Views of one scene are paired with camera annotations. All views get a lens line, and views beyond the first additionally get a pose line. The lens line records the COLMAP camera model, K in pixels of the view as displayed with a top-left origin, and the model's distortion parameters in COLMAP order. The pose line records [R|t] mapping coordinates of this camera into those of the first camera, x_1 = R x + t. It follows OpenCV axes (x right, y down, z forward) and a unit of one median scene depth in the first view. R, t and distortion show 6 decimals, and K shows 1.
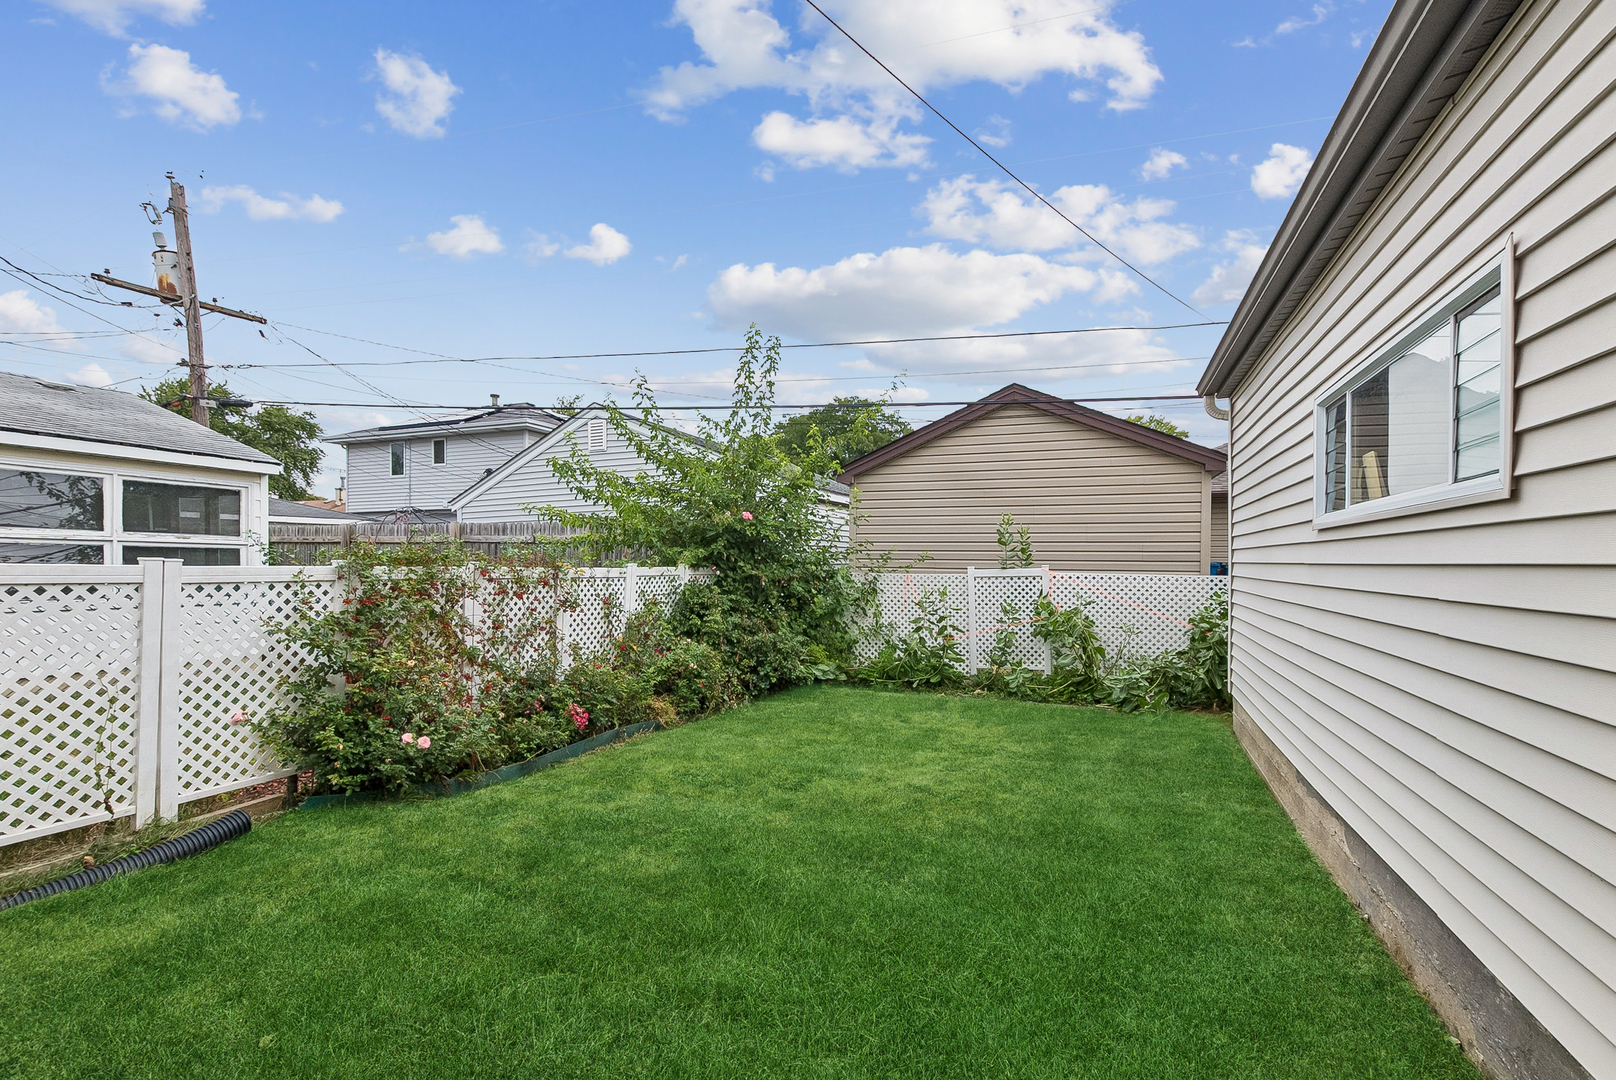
lens RADIAL K [[713.6, 0, 808.0], [0, 713.6, 540.0], [0, 0, 1]] dist [-0.000367, 0.000014]
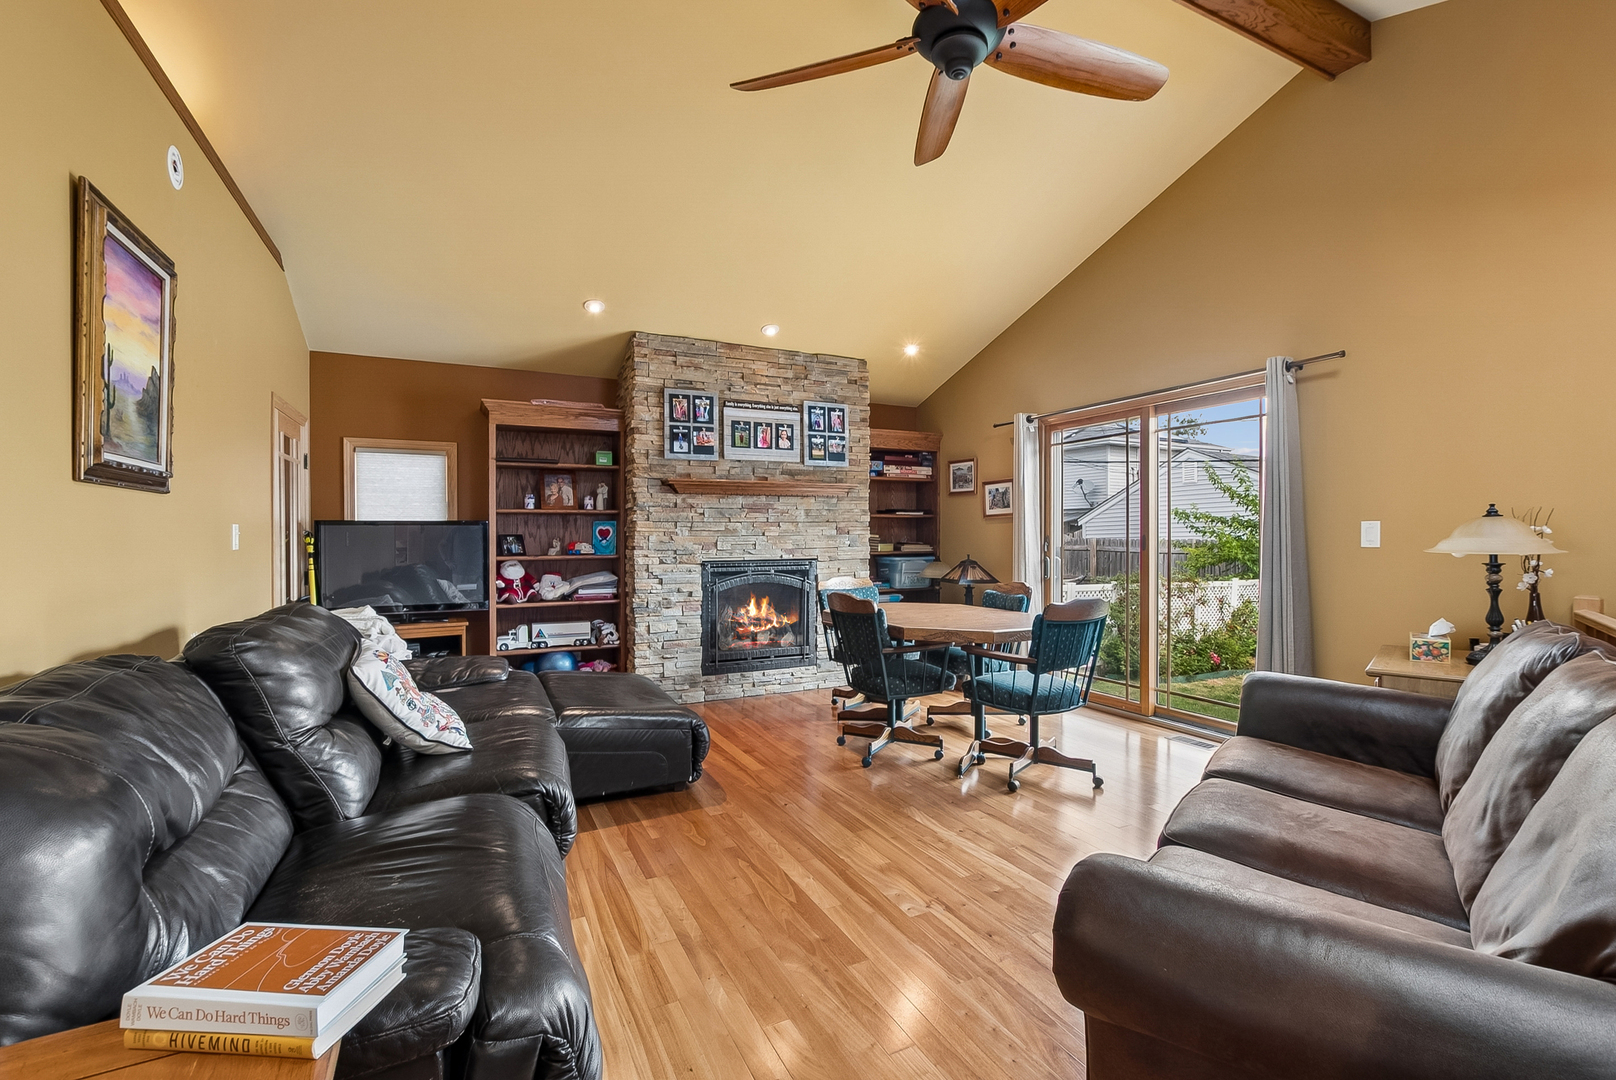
lens RADIAL K [[713.6, 0, 808.0], [0, 713.6, 540.0], [0, 0, 1]] dist [-0.000367, 0.000014]
pose [[0.754723, 0.010707, -0.655956, 0.101292], [0.014632, 0.999343, 0.033148, -0.131724], [0.655880, -0.034616, 0.754071, -0.964876]]
